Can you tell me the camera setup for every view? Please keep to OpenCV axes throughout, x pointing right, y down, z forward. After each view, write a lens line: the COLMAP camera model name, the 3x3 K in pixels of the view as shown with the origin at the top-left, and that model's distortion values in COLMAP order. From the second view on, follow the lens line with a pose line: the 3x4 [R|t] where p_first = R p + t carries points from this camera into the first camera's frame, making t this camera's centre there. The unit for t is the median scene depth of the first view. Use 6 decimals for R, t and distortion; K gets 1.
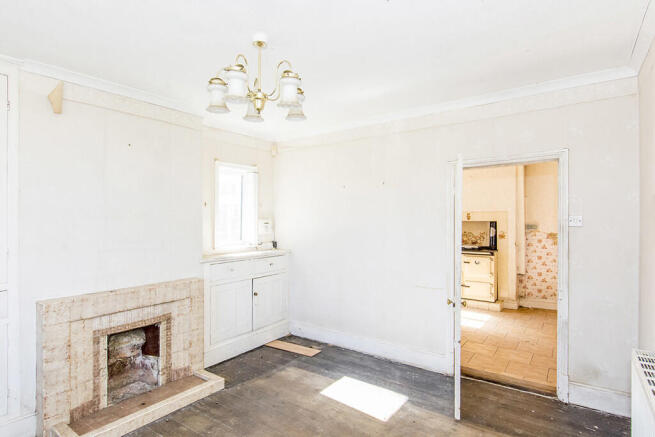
lens RADIAL K [[351.1, 0, 329.7], [0, 351.1, 216.8], [0, 0, 1]] dist [0.017233, -0.013668]
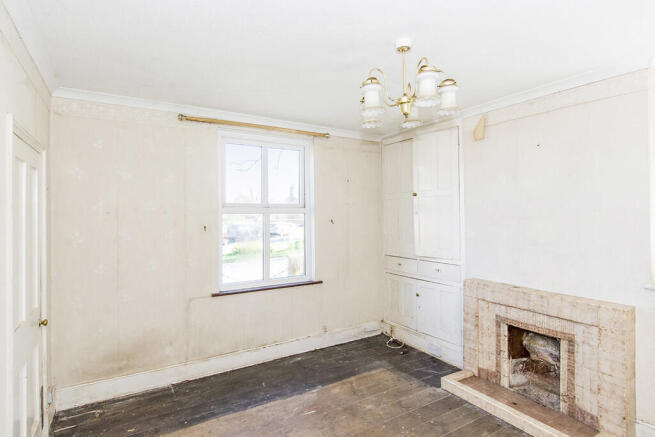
lens RADIAL K [[351.1, 0, 331.1], [0, 351.1, 210.3], [0, 0, 1]] dist [0.017233, -0.013668]
pose [[-0.379163, -0.007808, -0.925297, 0.617406], [0.002977, 0.999949, -0.009657, -0.016639], [0.925325, -0.006416, -0.379120, 0.906037]]
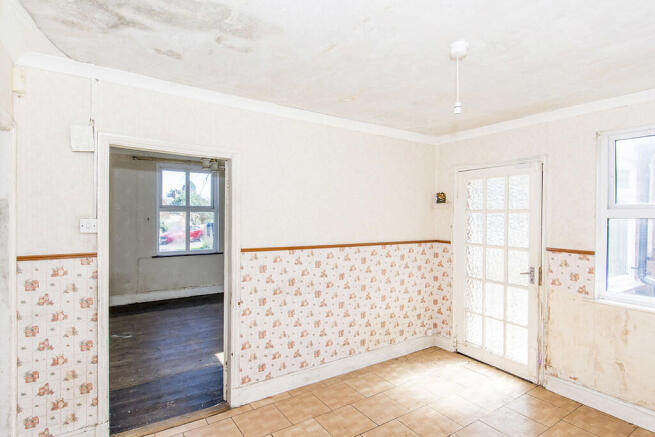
lens RADIAL K [[351.1, 0, 323.3], [0, 351.1, 215.3], [0, 0, 1]] dist [0.017233, -0.013668]
pose [[-0.353273, 0.003931, -0.935512, 0.897790], [-0.002571, 0.999983, 0.005172, -0.012773], [0.935517, 0.004233, -0.353257, 1.277574]]
